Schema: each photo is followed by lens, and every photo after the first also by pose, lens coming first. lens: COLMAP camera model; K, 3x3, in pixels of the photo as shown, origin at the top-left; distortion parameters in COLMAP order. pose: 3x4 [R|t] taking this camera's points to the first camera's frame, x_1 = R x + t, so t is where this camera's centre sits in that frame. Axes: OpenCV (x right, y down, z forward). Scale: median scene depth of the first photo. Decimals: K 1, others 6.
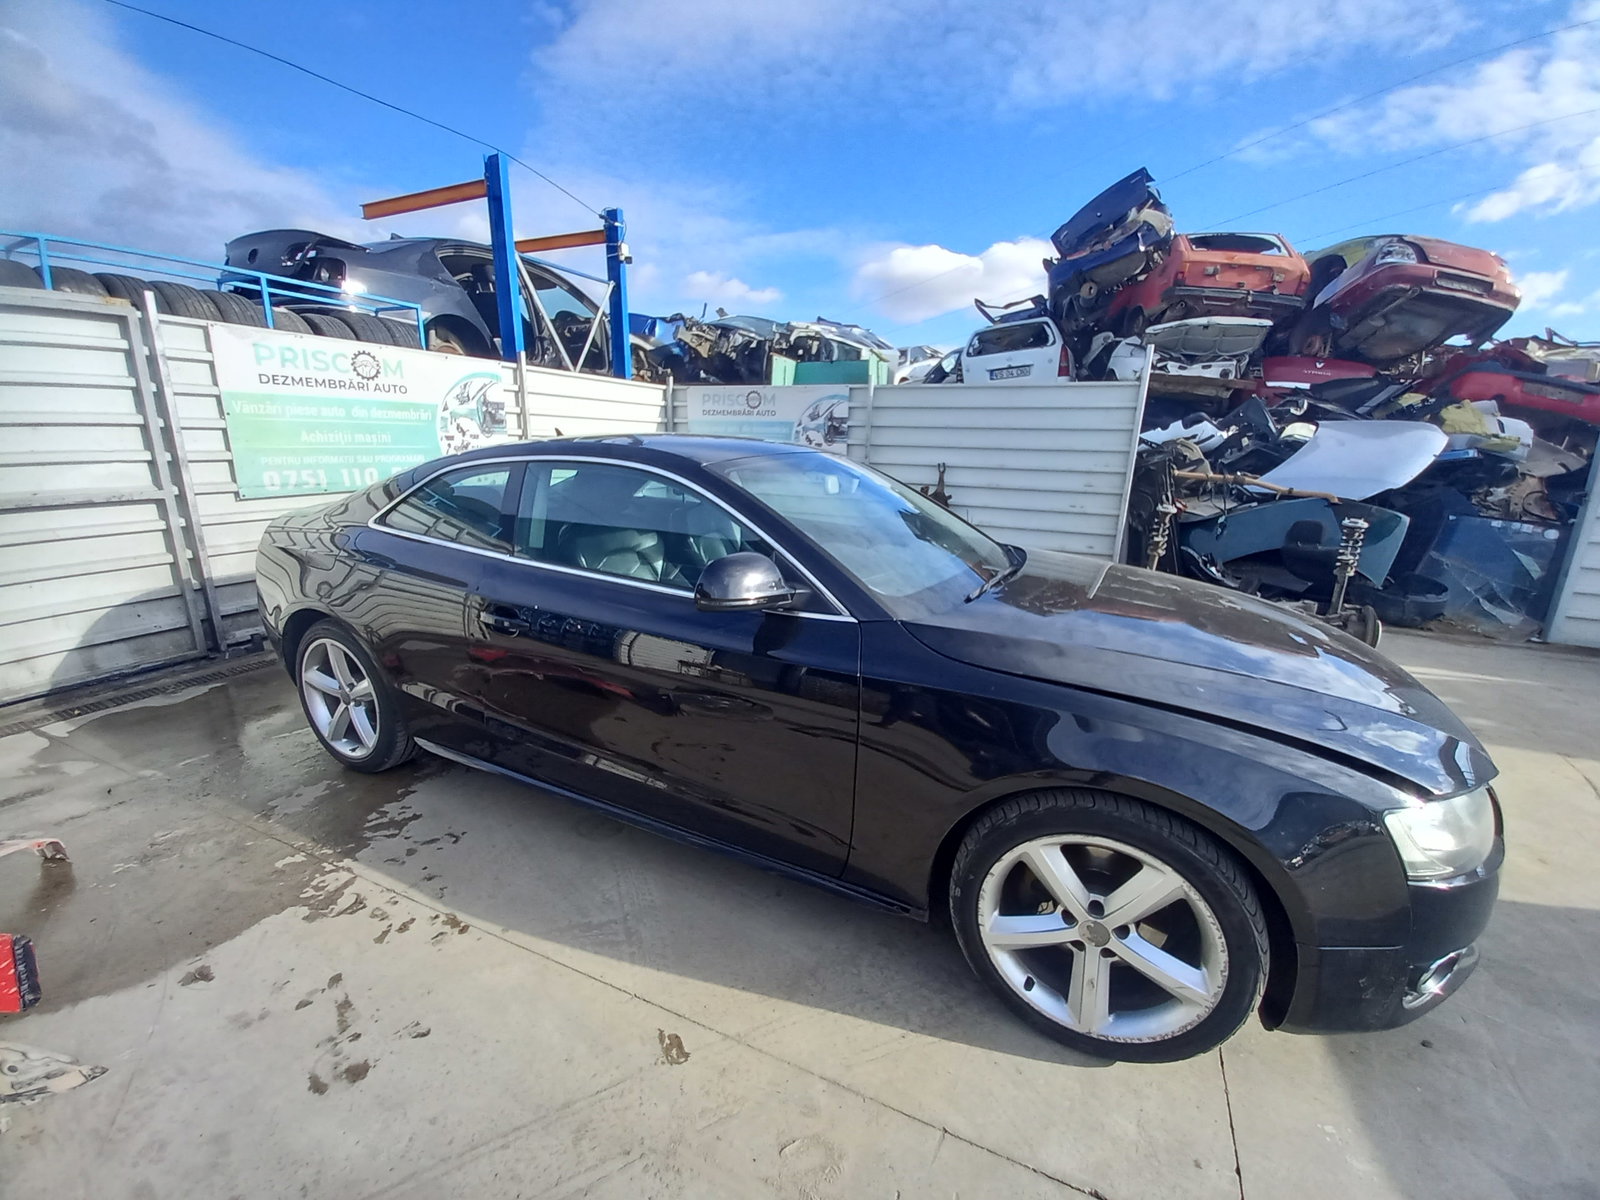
lens RADIAL K [[631.4, 0, 812.1], [0, 631.4, 620.1], [0, 0, 1]] dist [-0.006641, -0.002932]
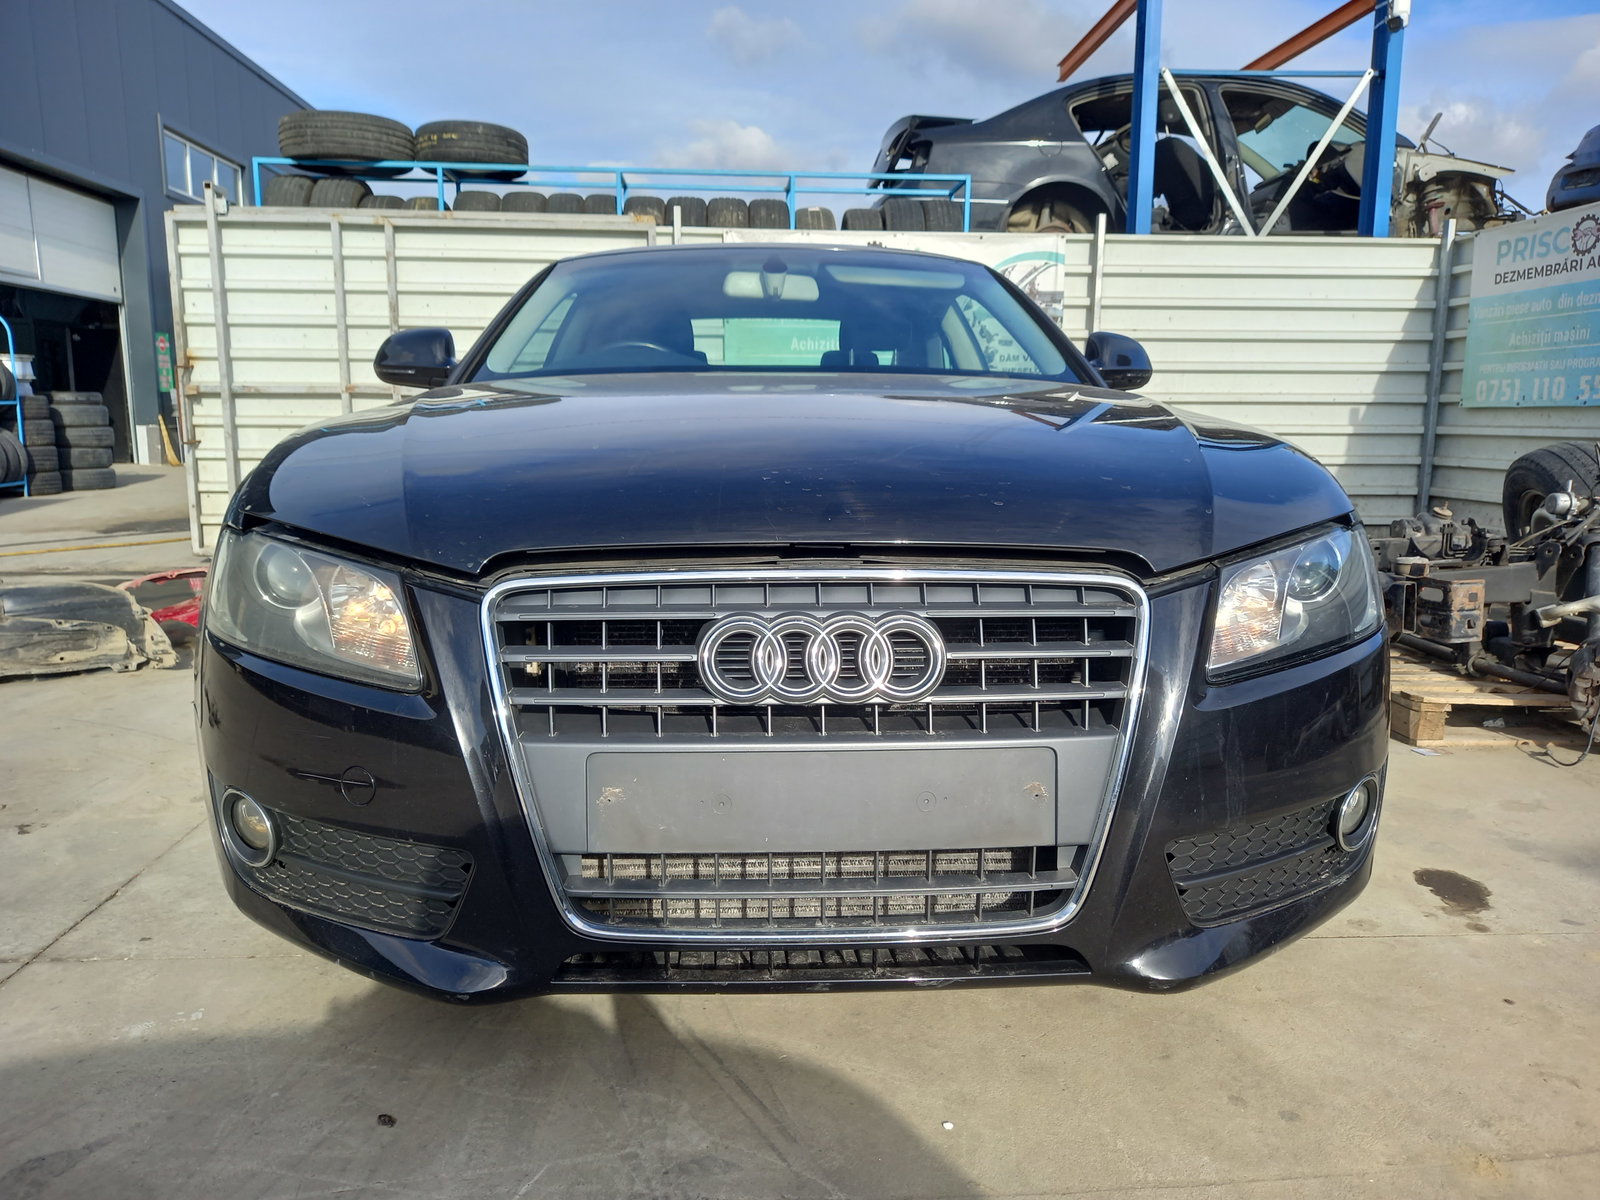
lens RADIAL K [[1187.9, 0, 802.5], [0, 1187.9, 601.7], [0, 0, 1]] dist [0.035896, -0.033076]
pose [[0.459586, 0.111094, -0.881158, 0.666947], [-0.237580, 0.971367, -0.001447, 0.062559], [0.855767, 0.210010, 0.472821, 0.250853]]
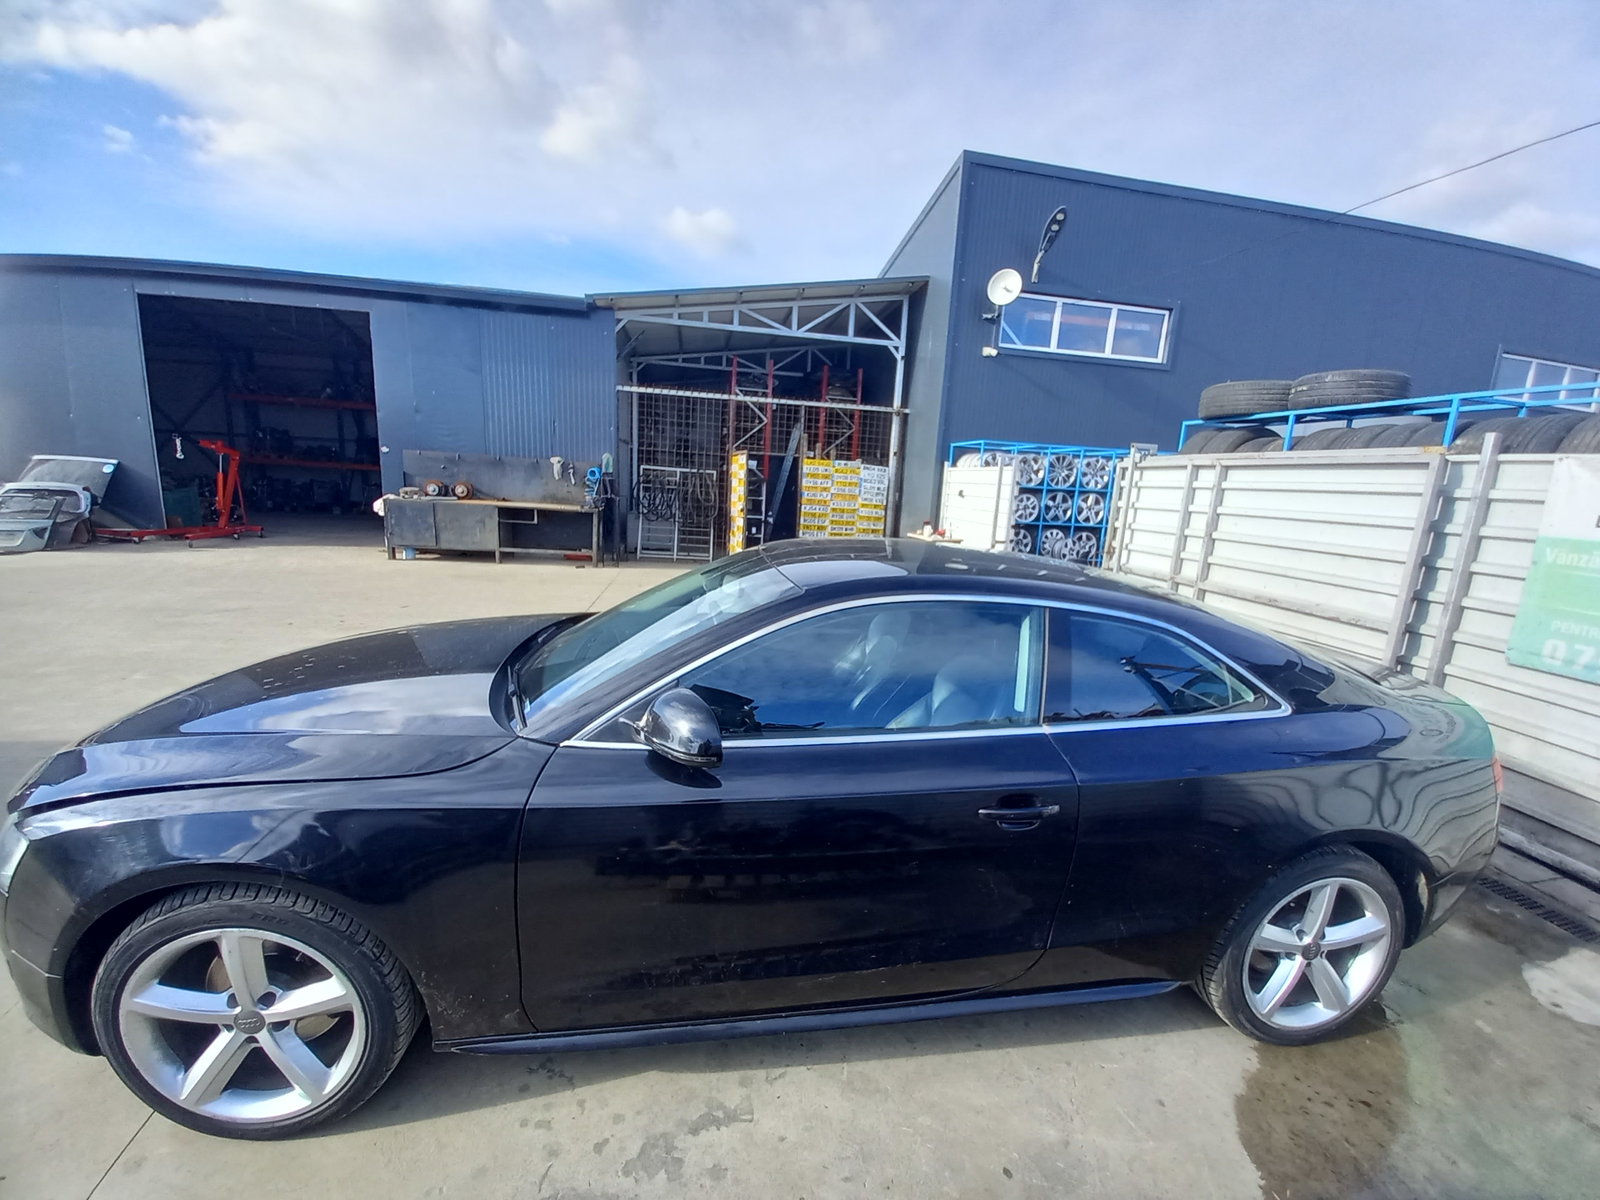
lens RADIAL K [[631.4, 0, 800.4], [0, 631.4, 619.3], [0, 0, 1]] dist [-0.006641, -0.002932]
pose [[-0.839680, 0.037267, -0.541802, 0.245091], [-0.228122, 0.881158, 0.414150, -0.313270], [0.492847, 0.471350, -0.731390, 0.945303]]
